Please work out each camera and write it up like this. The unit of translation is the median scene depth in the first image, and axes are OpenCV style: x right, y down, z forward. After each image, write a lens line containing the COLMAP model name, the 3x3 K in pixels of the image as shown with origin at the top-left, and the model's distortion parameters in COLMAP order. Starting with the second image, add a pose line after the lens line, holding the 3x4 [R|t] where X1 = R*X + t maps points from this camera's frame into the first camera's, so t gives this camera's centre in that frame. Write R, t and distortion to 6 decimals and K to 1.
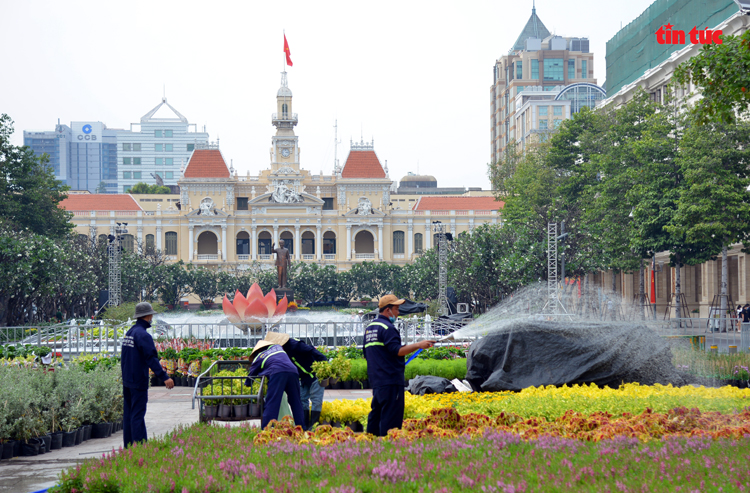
lens RADIAL K [[1380.8, 0, 375.1], [0, 1380.8, 247.2], [0, 0, 1]] dist [0.032208, 0.000000]
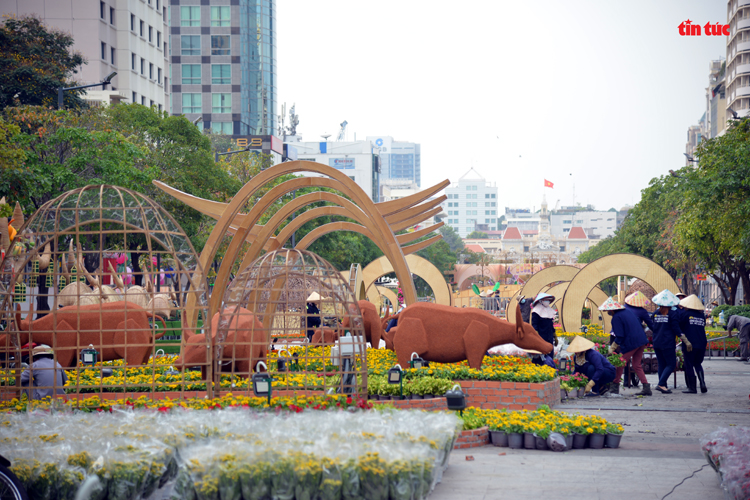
lens RADIAL K [[2157.0, 0, 375.0], [0, 2157.0, 249.8], [0, 0, 1]] dist [0.016928, 0.000000]
pose [[0.989984, 0.008453, -0.140925, 0.170142], [-0.005055, 0.999688, 0.024450, -0.119086], [0.141087, -0.023493, 0.989718, -2.721488]]
